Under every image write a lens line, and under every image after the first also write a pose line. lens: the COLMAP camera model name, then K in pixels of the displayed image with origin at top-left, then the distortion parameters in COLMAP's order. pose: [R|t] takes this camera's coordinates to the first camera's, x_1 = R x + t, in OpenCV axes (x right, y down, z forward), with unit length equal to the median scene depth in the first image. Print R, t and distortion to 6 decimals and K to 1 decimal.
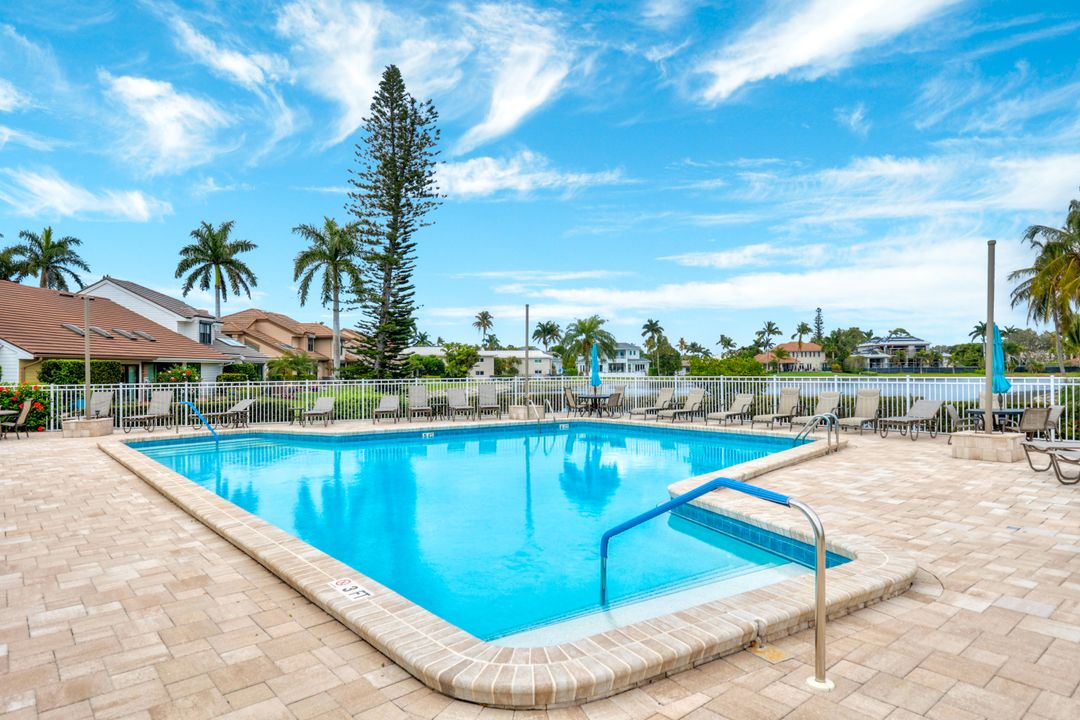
lens RADIAL K [[635.6, 0, 540.0], [0, 635.6, 360.0], [0, 0, 1]] dist [0.002133, 0.000329]
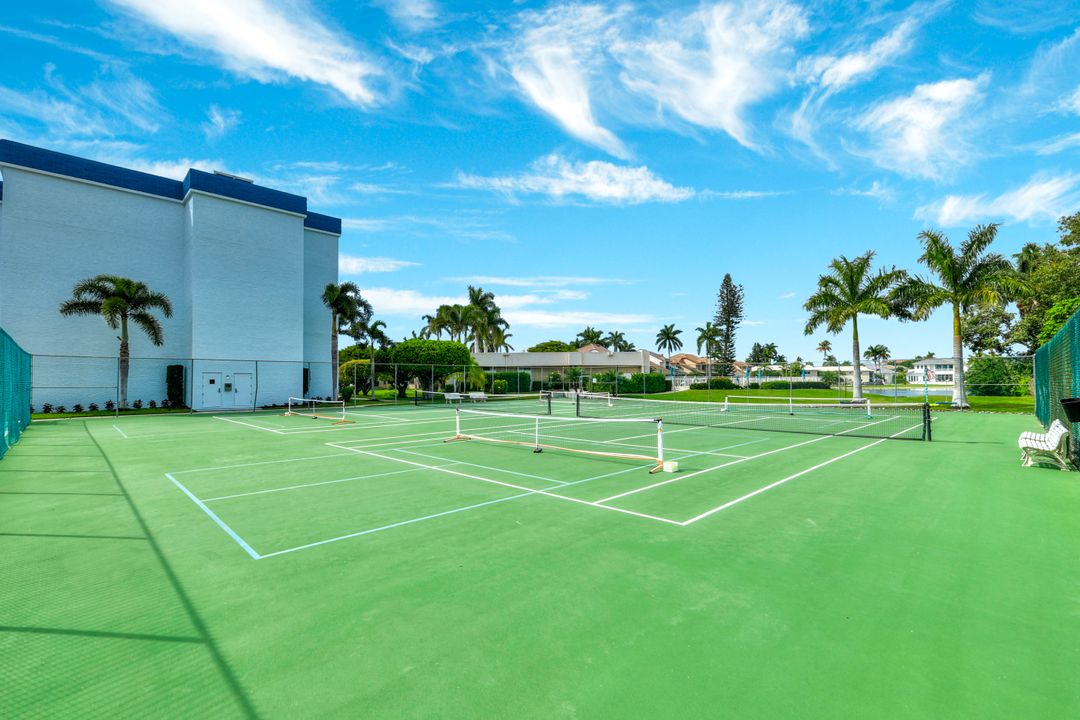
lens RADIAL K [[472.9, 0, 540.0], [0, 472.9, 360.0], [0, 0, 1]] dist [0.000886, 0.000248]
pose [[0.767107, -0.024354, -0.641057, 0.396196], [0.006984, 0.999537, -0.029616, -0.004341], [0.641482, 0.018241, 0.766922, -0.978370]]
